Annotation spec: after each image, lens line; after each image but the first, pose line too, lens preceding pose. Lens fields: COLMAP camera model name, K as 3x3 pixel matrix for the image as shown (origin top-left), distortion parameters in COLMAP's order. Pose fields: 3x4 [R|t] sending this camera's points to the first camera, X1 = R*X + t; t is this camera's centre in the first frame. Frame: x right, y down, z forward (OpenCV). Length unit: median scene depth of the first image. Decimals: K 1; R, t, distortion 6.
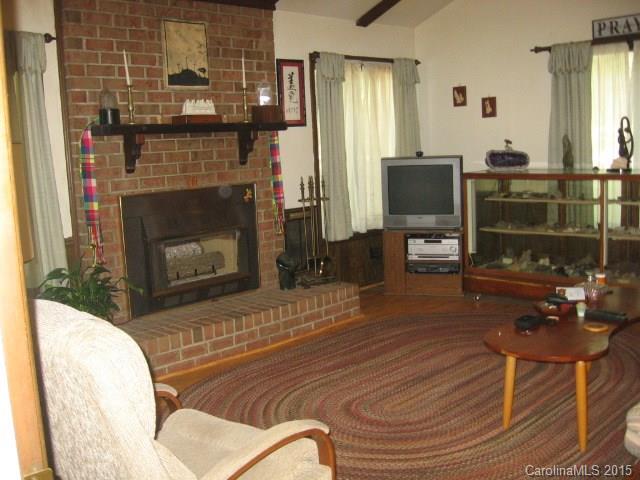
lens RADIAL K [[673.4, 0, 320.0], [0, 673.4, 240.0], [0, 0, 1]] dist [-0.131118, 0.042349]
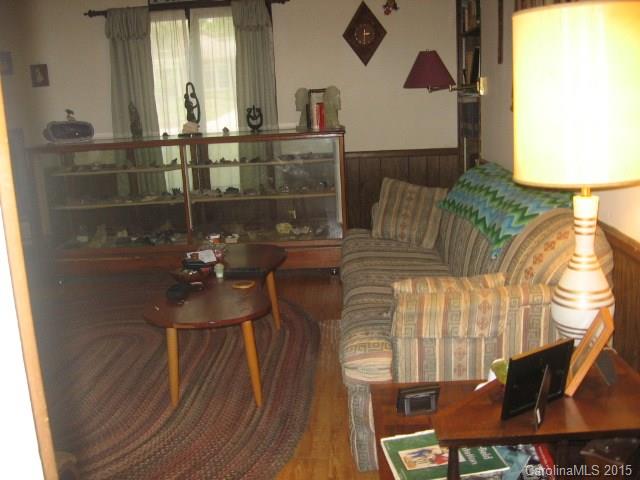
lens RADIAL K [[673.4, 0, 320.0], [0, 673.4, 240.0], [0, 0, 1]] dist [-0.131118, 0.042349]
pose [[0.738838, -0.132250, 0.660778, -0.096677], [0.110361, 0.991061, 0.074956, 0.000176], [-0.664784, 0.017543, 0.746829, 0.084356]]
